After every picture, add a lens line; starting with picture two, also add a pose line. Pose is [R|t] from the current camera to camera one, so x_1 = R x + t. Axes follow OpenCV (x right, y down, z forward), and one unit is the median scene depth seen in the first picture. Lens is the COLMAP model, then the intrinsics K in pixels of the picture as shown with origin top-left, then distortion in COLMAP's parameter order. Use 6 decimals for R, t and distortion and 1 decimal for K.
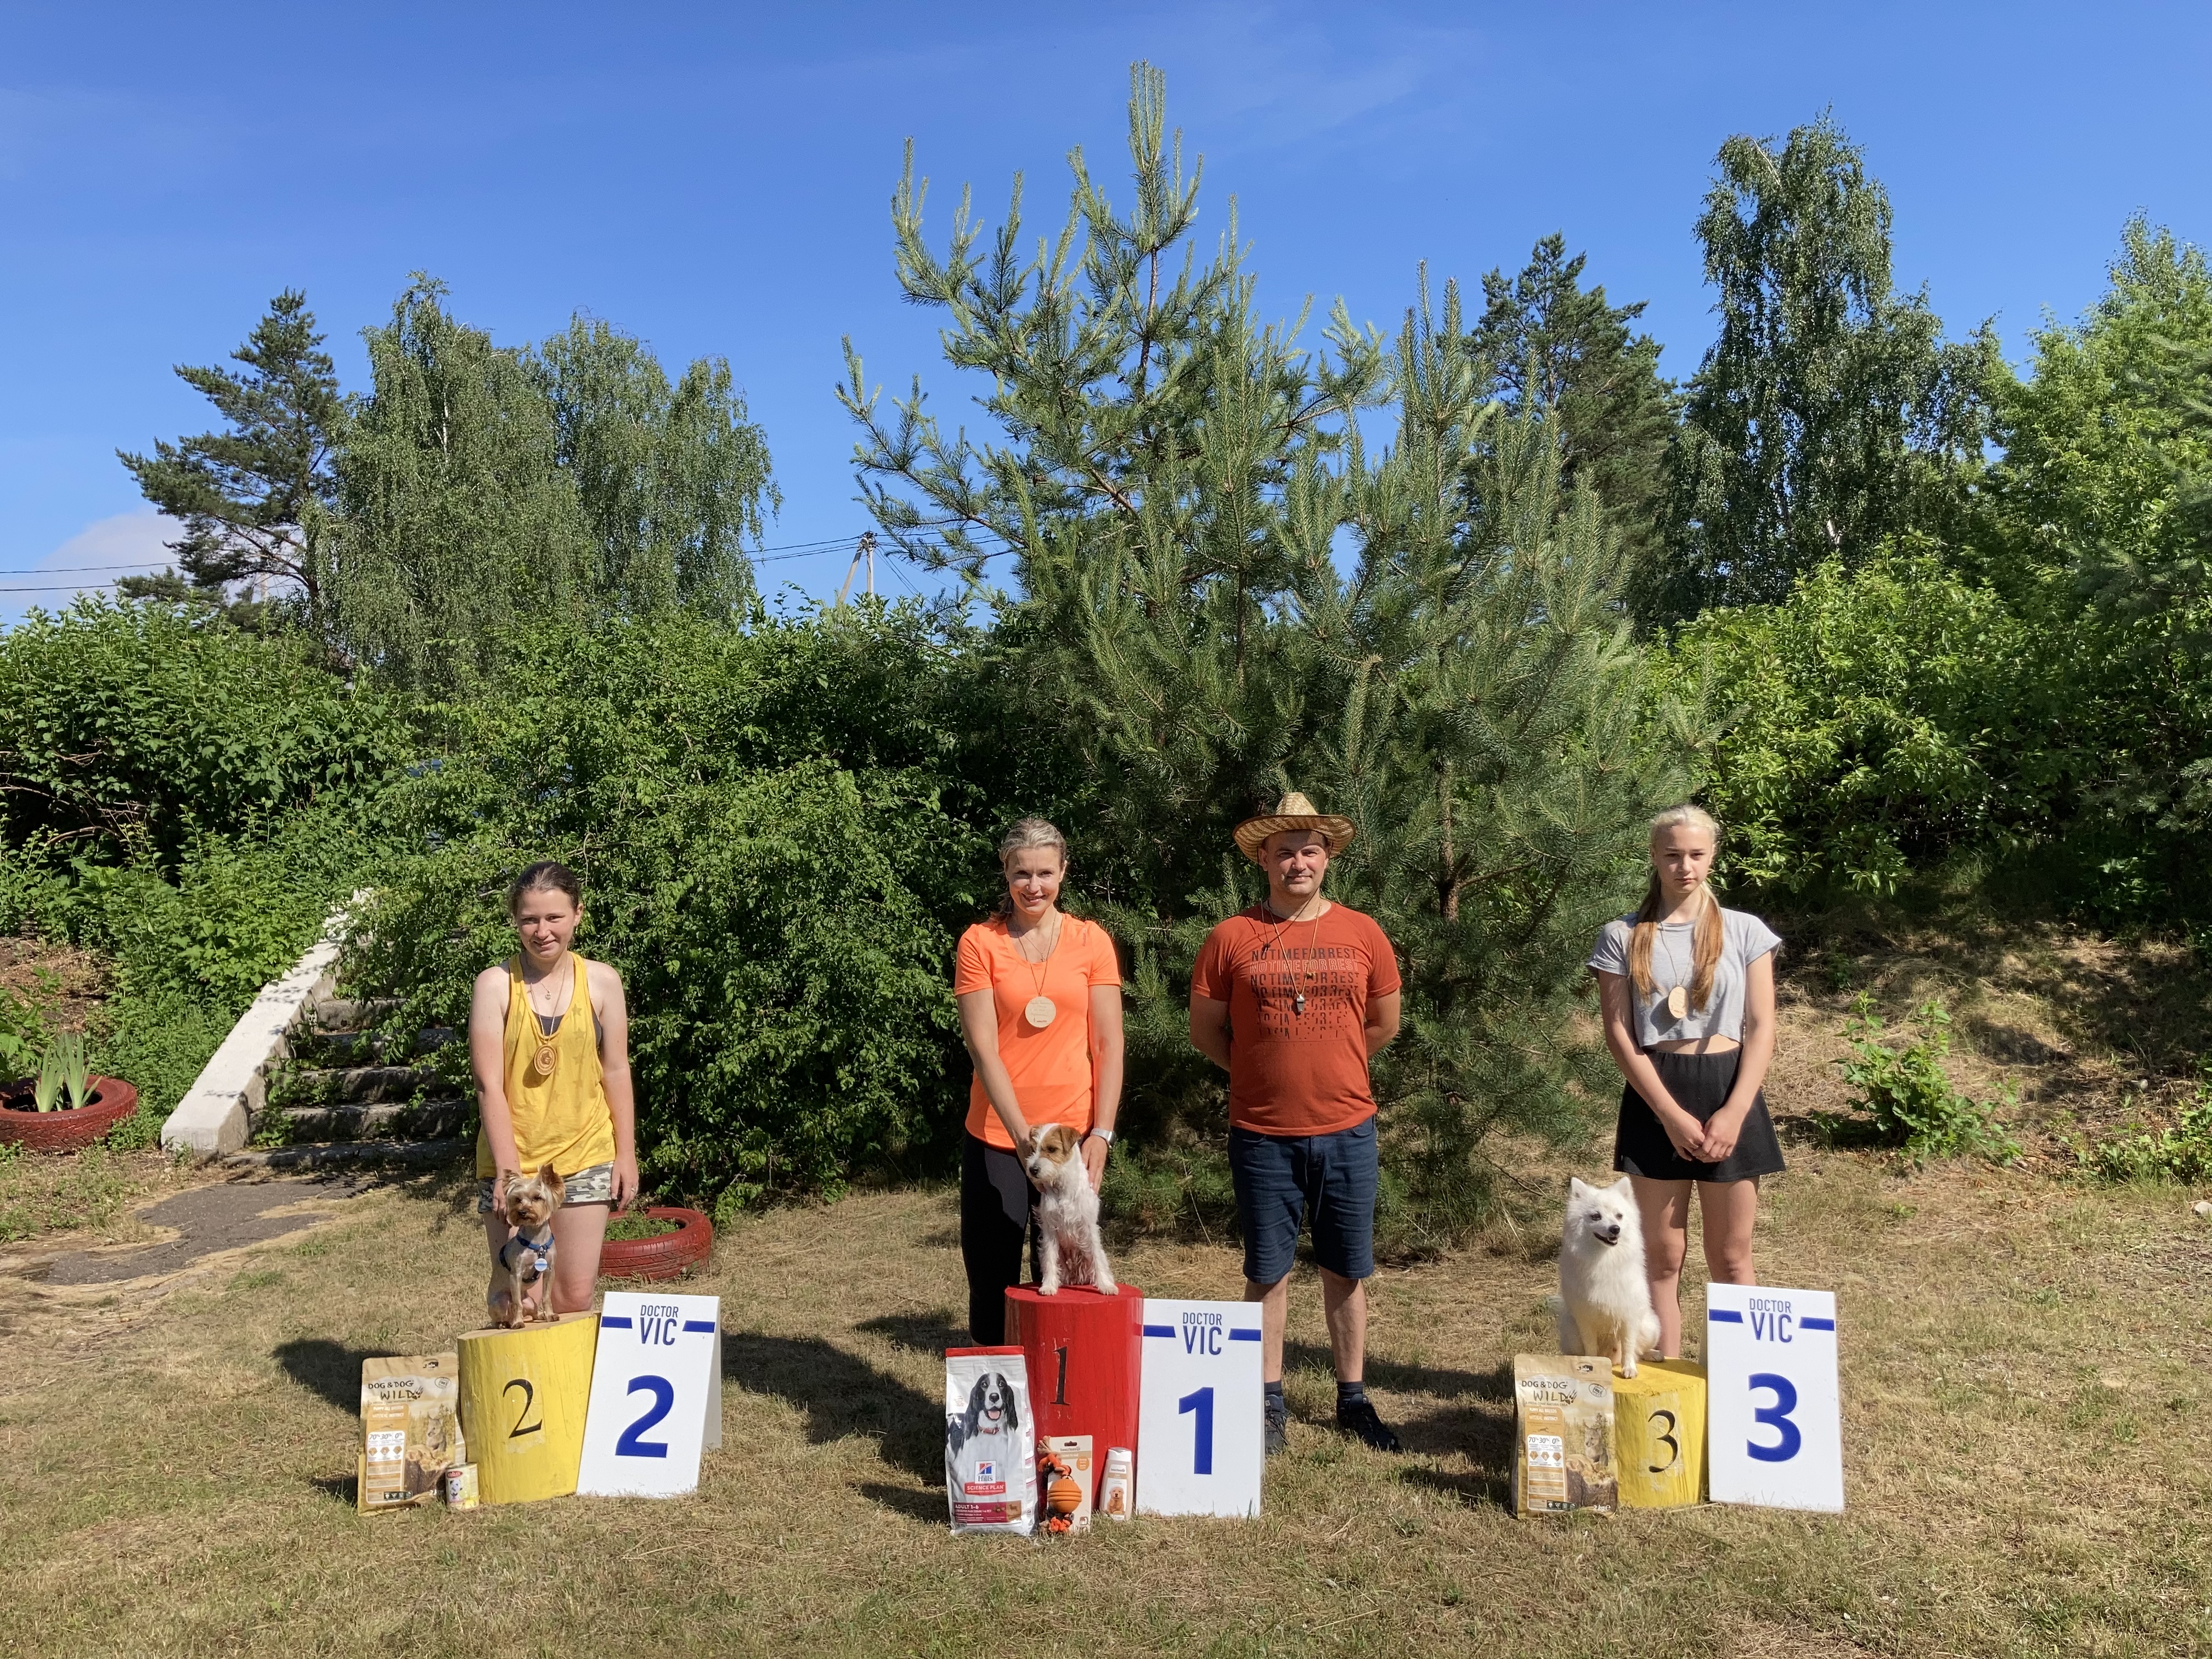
lens RADIAL K [[1869.1, 0, 1106.0], [0, 1869.1, 829.5], [0, 0, 1]] dist [0.006064, 0.003322]
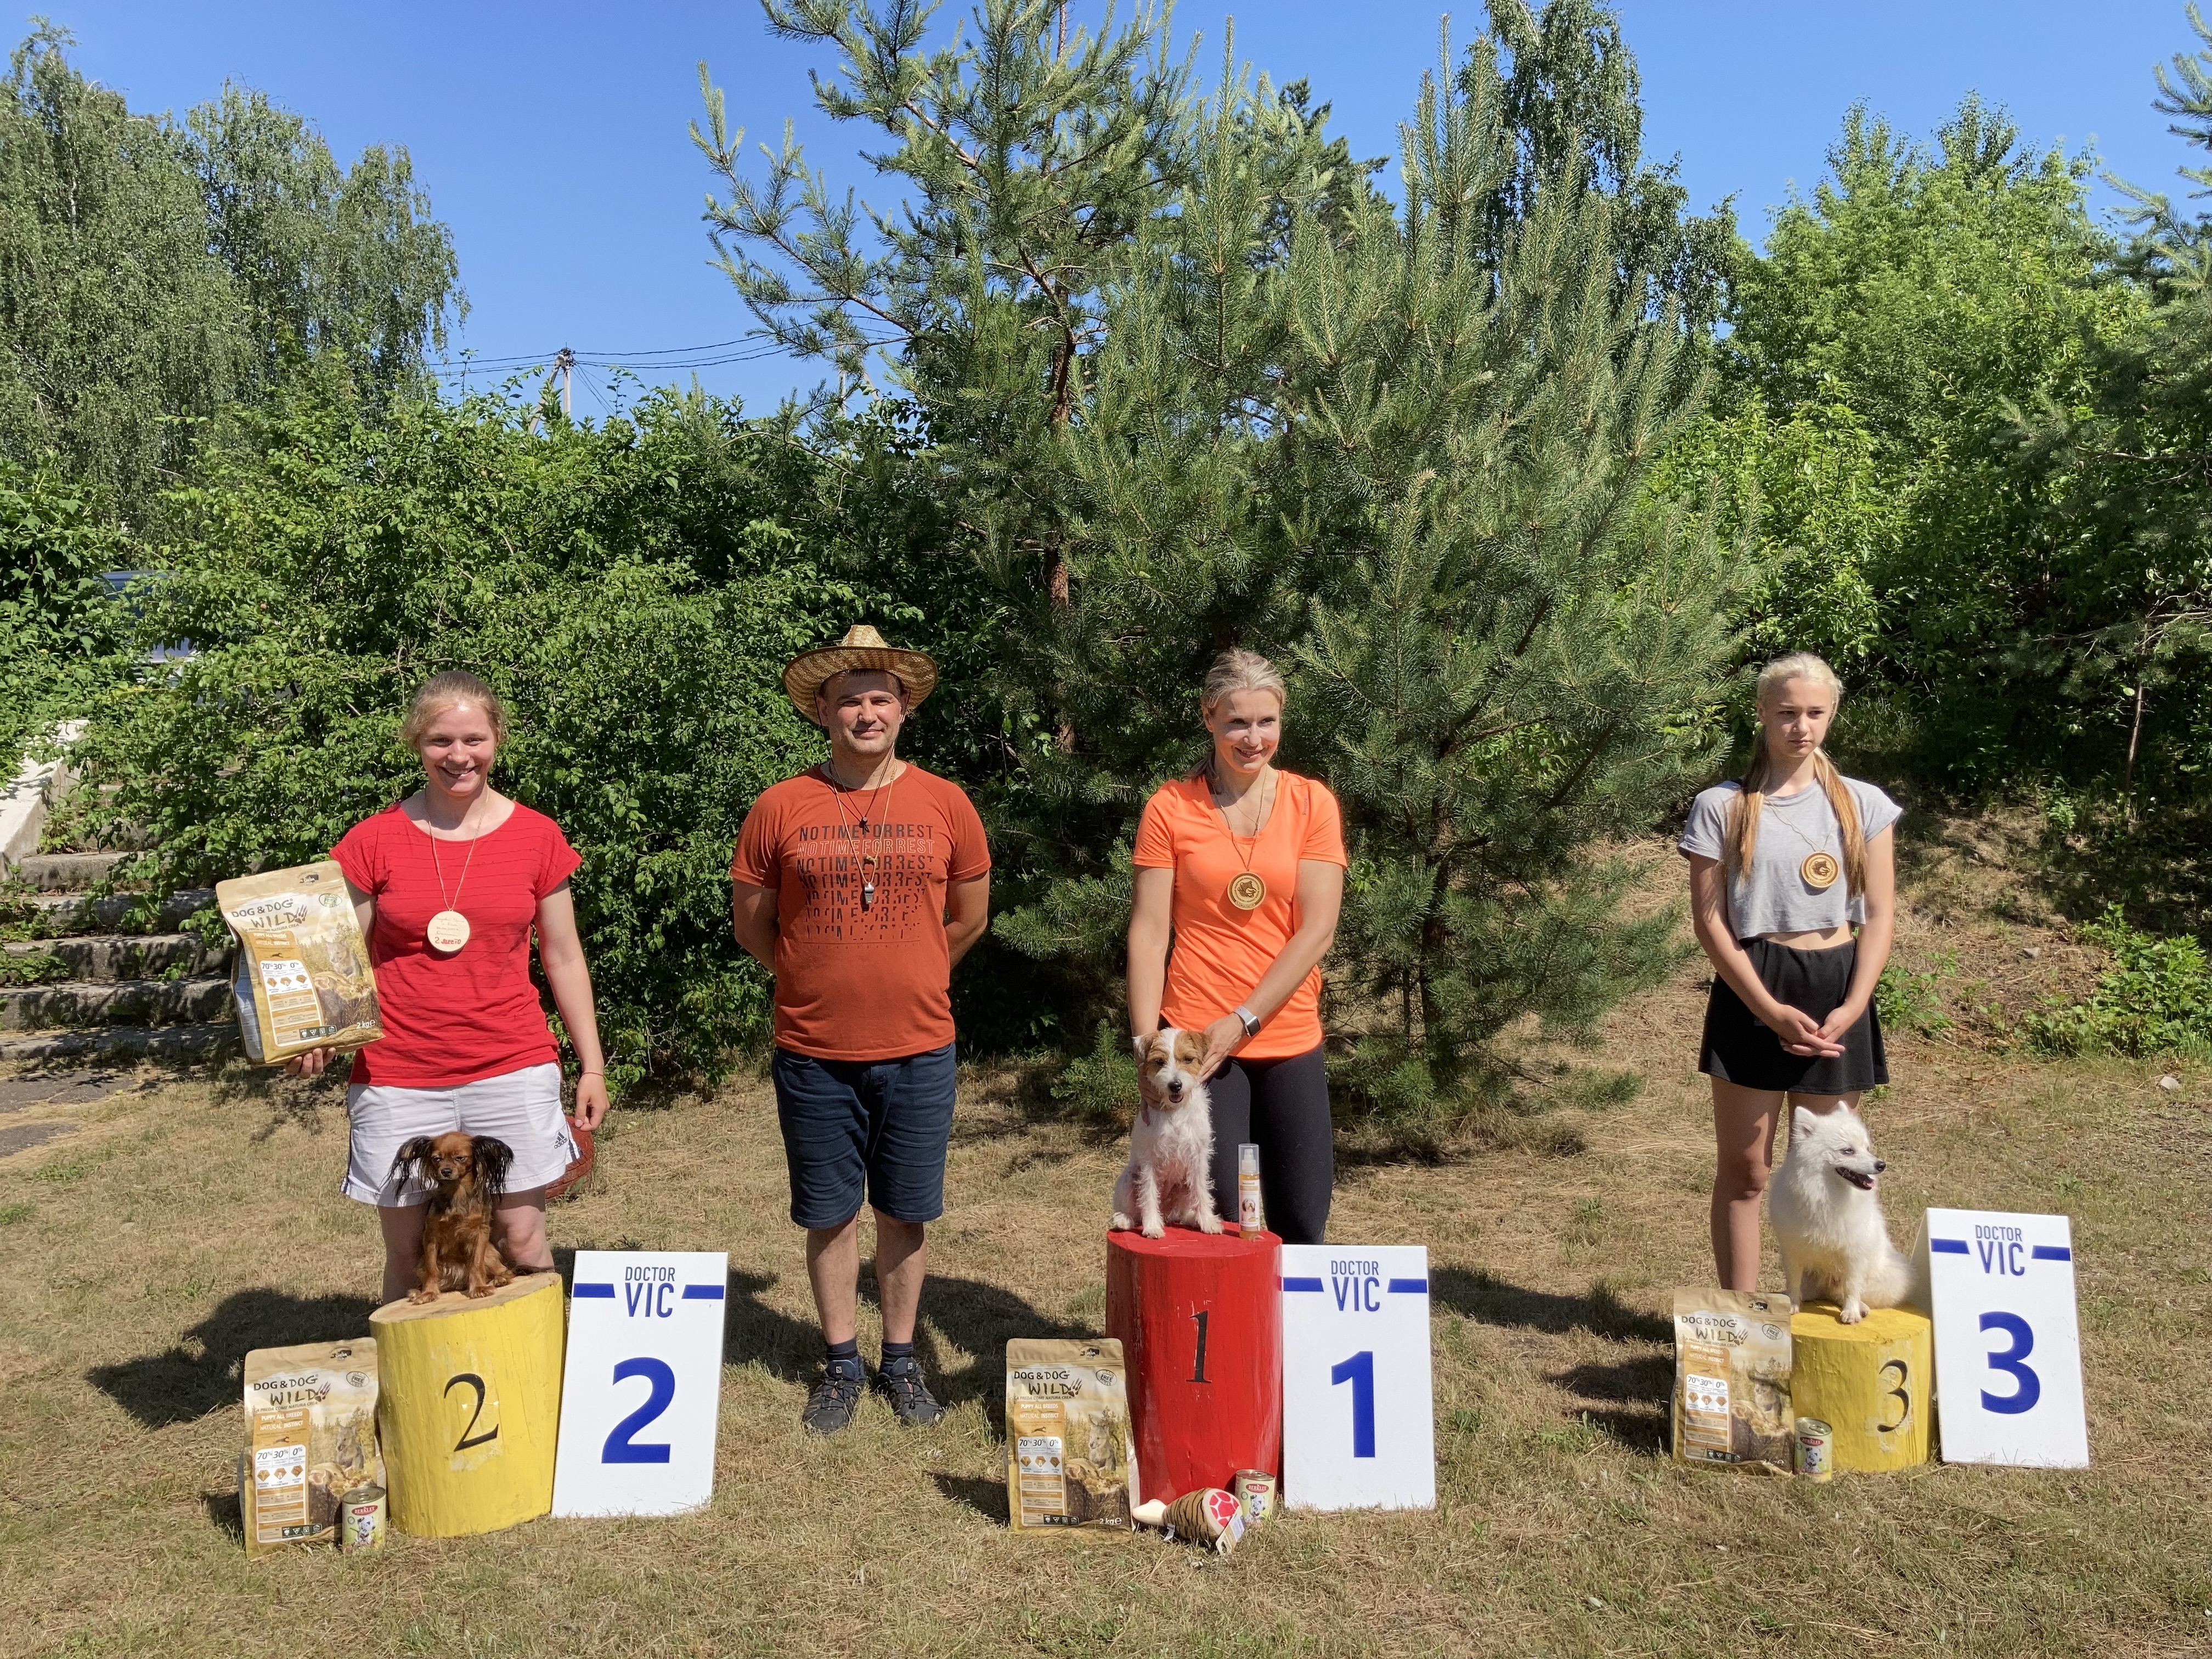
lens RADIAL K [[1870.5, 0, 1143.6], [0, 1870.5, 828.7], [0, 0, 1]] dist [0.000300, 0.024163]
pose [[0.982975, 0.009906, 0.183471, -0.093987], [-0.024288, 0.996789, 0.076305, 0.005238], [-0.182125, -0.079462, 0.980059, 0.113746]]
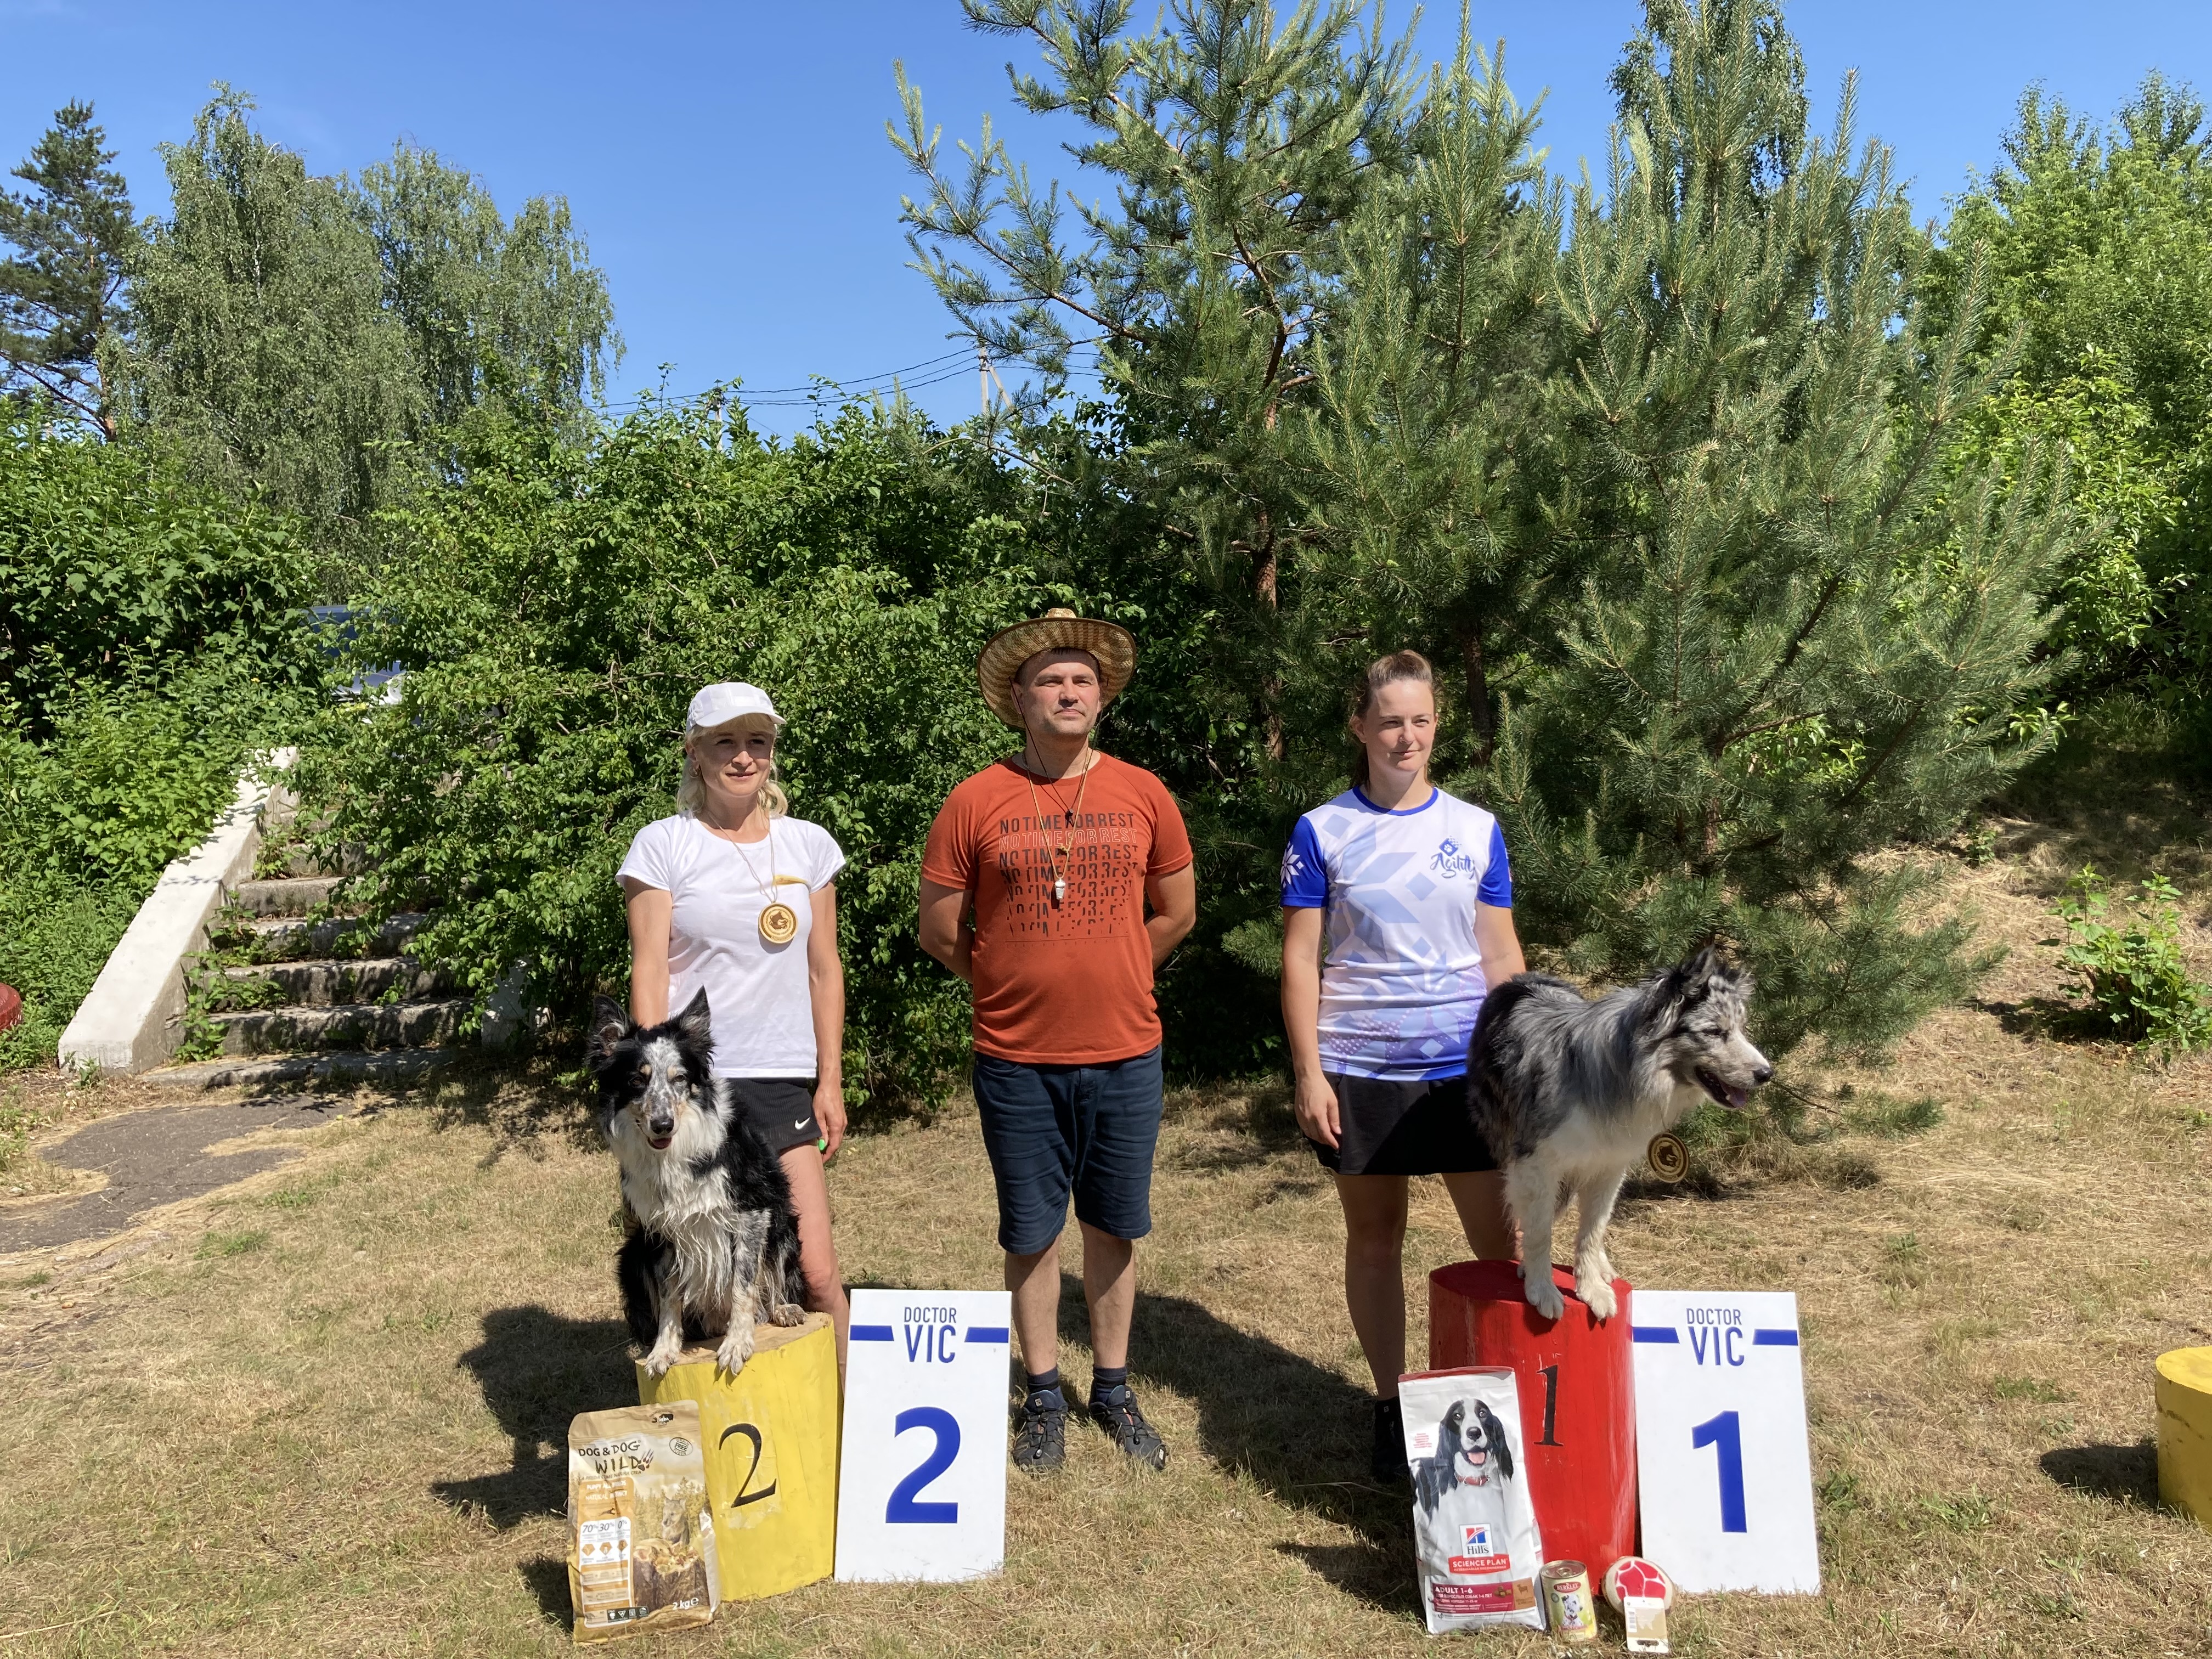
lens RADIAL K [[1870.9, 0, 1117.5], [0, 1870.9, 828.1], [0, 0, 1]] dist [0.016500, -0.018356]
pose [[0.995344, -0.000641, 0.096383, -0.122118], [-0.005523, 0.997956, 0.063668, 0.013903], [-0.096227, -0.063904, 0.993306, 0.153941]]
